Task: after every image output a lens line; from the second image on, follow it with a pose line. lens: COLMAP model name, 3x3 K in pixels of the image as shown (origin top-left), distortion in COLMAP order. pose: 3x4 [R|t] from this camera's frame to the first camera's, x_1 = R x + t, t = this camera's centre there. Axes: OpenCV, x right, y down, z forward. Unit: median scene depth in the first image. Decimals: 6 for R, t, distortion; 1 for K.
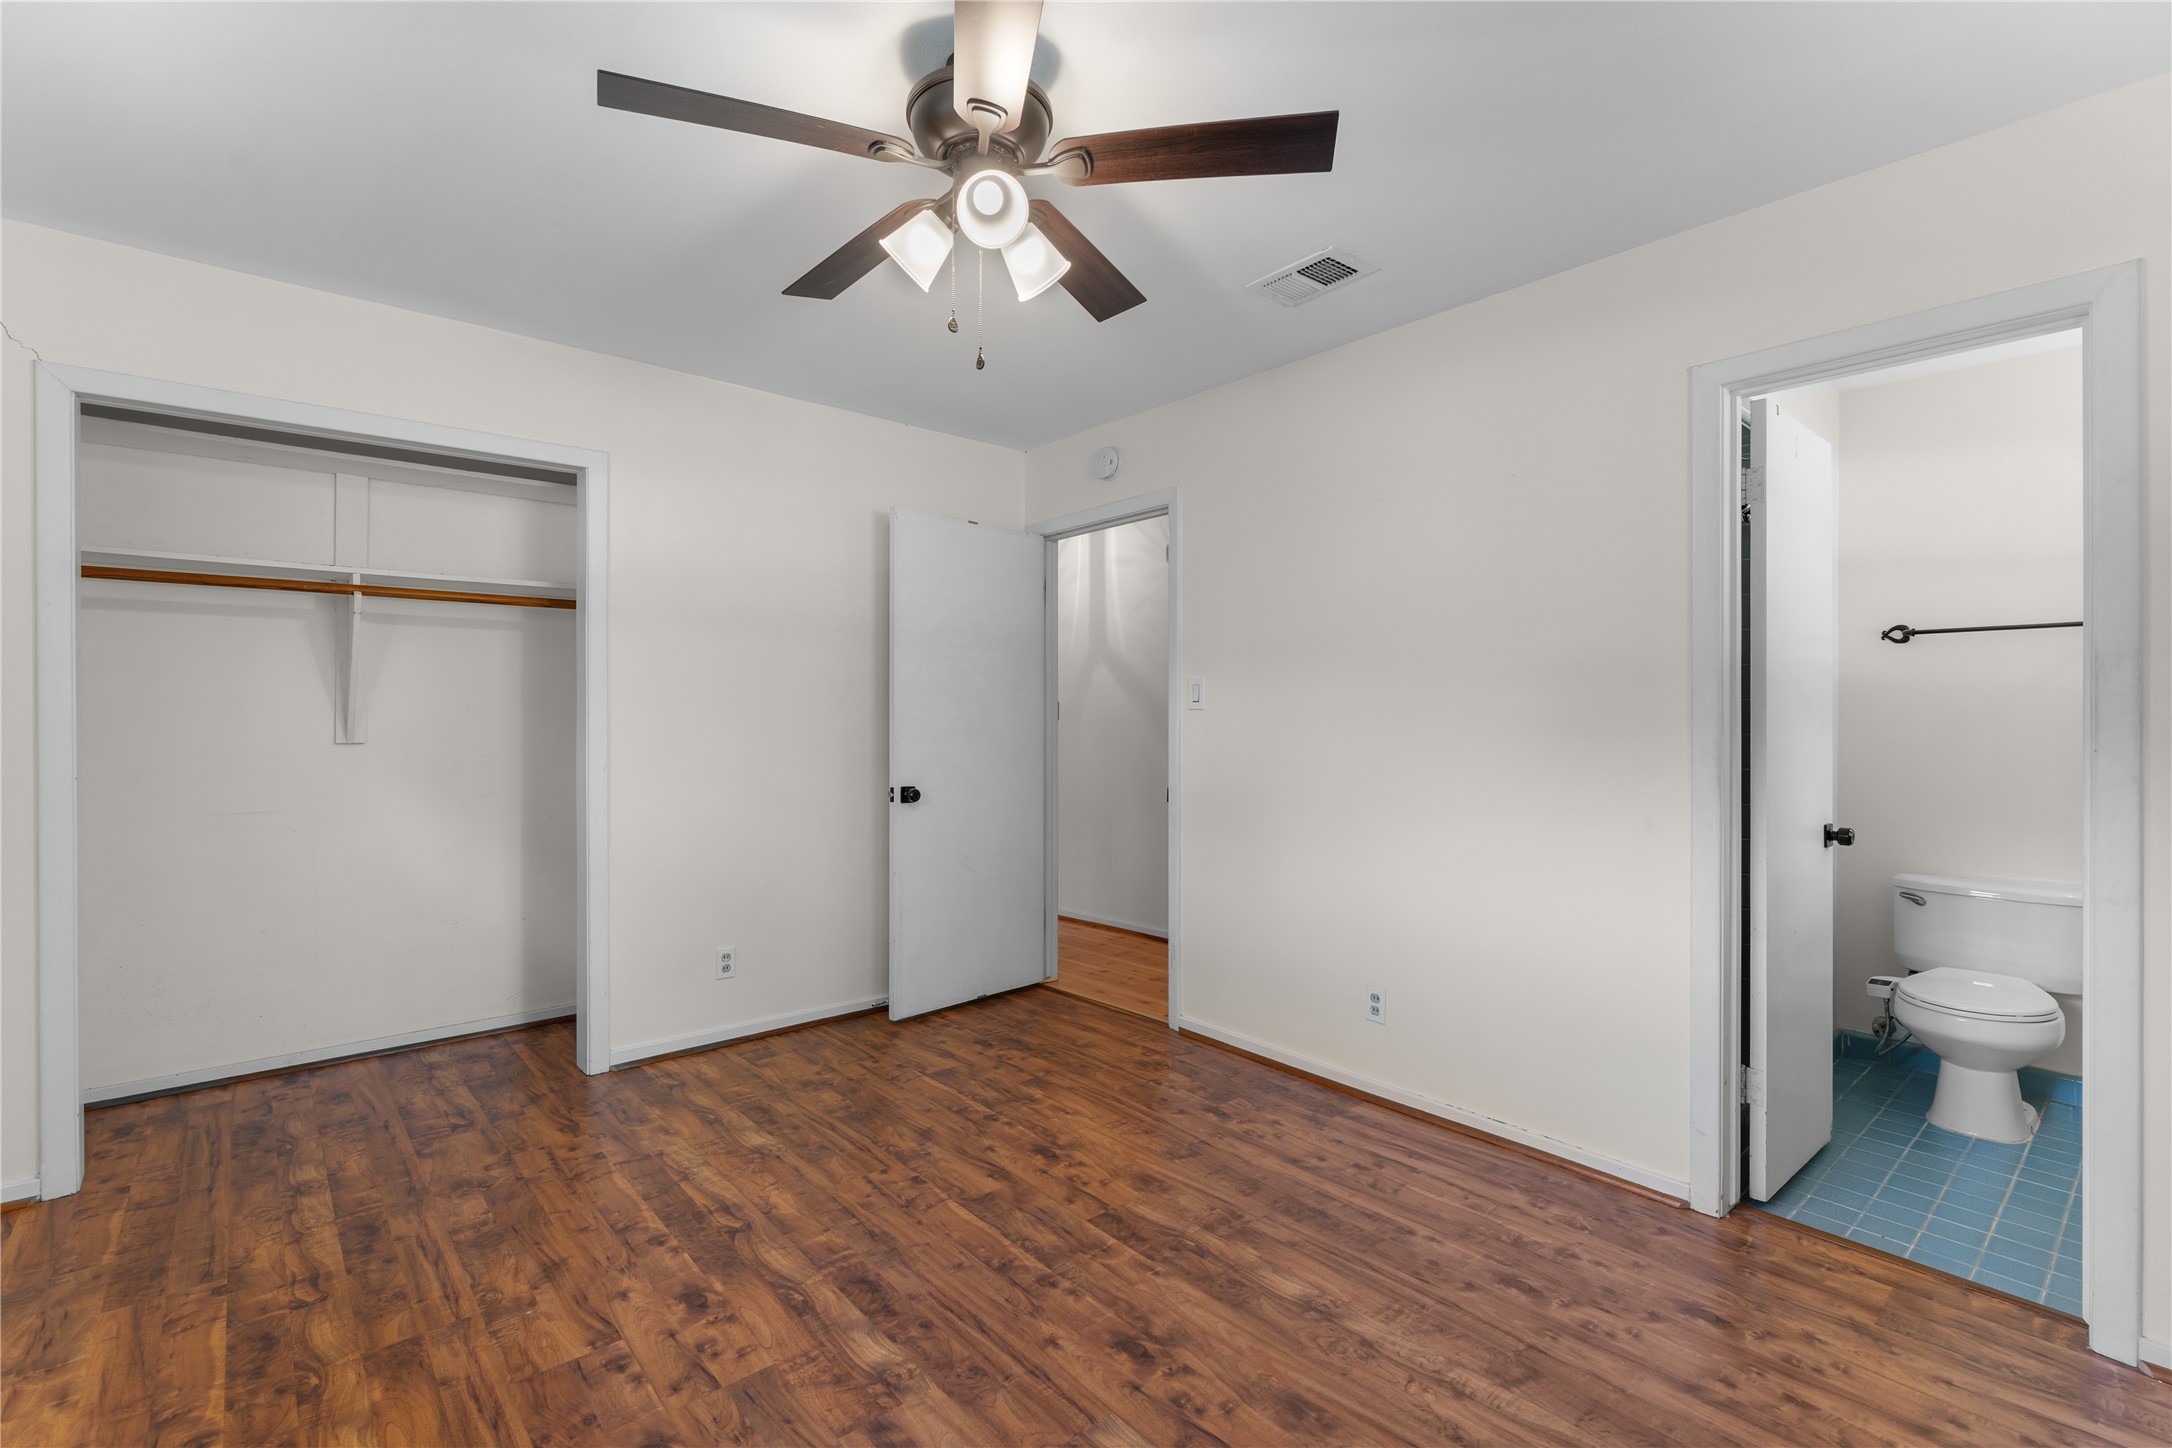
lens RADIAL K [[975.1, 0, 1083.9], [0, 975.1, 721.1], [0, 0, 1]] dist [-0.000306, 0.000206]
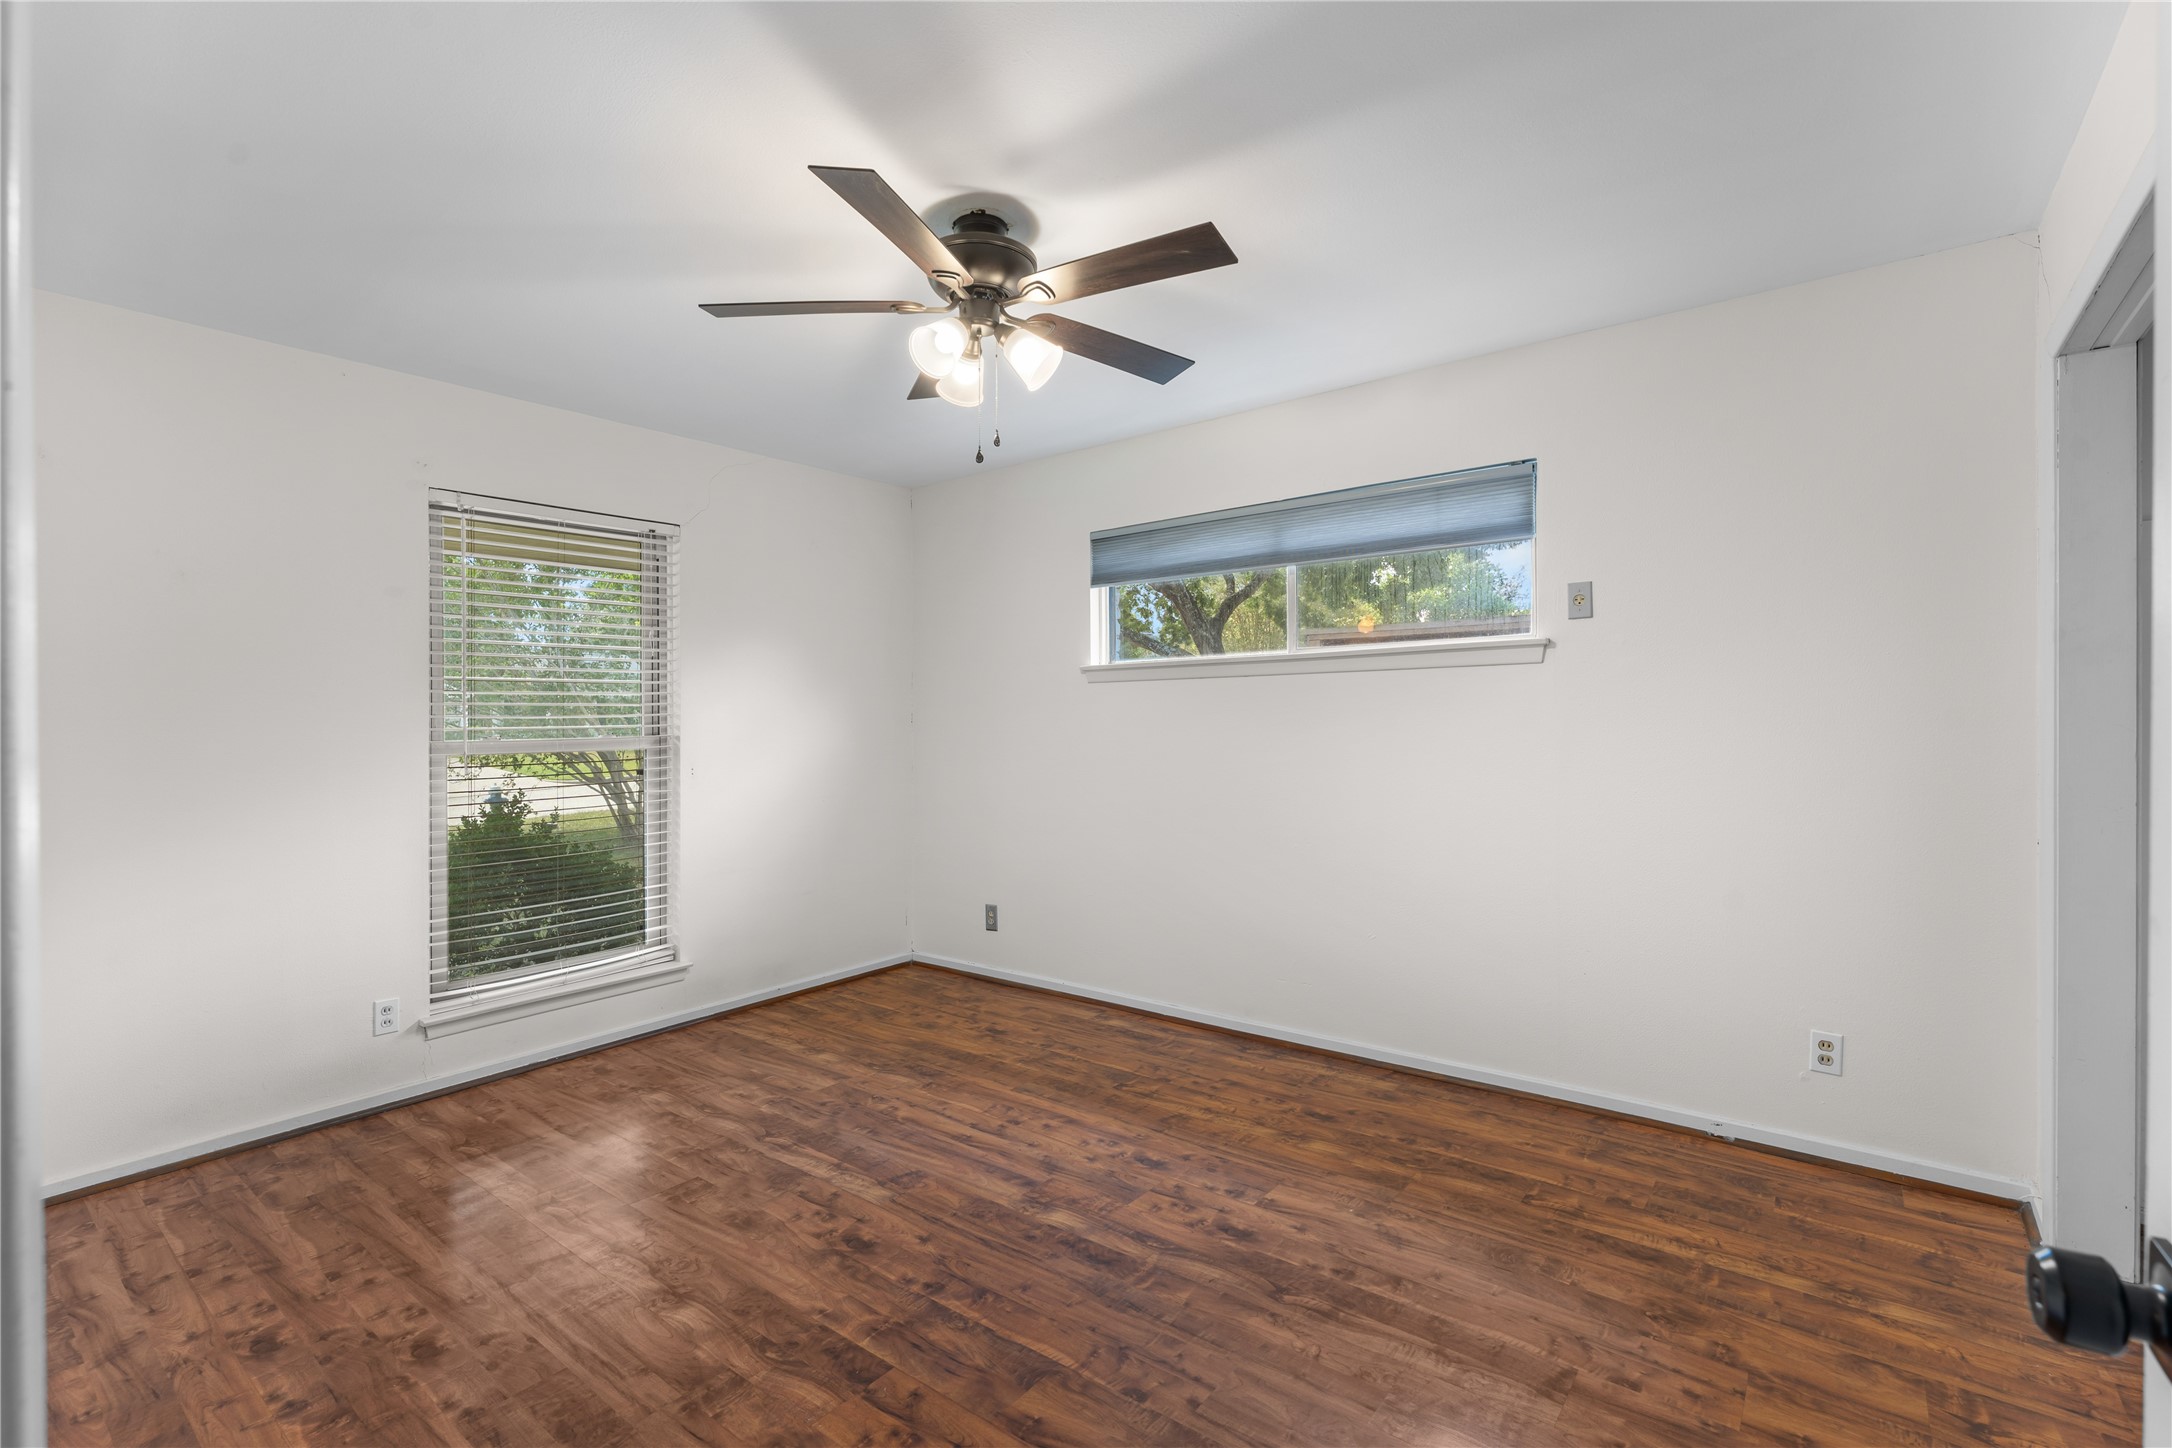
lens RADIAL K [[975.1, 0, 1083.9], [0, 975.1, 721.1], [0, 0, 1]] dist [-0.000306, 0.000206]
pose [[-0.982916, 0.009507, -0.183810, -0.009583], [0.009264, 0.999955, 0.002182, -0.023177], [0.183823, 0.000442, -0.982959, 2.014564]]
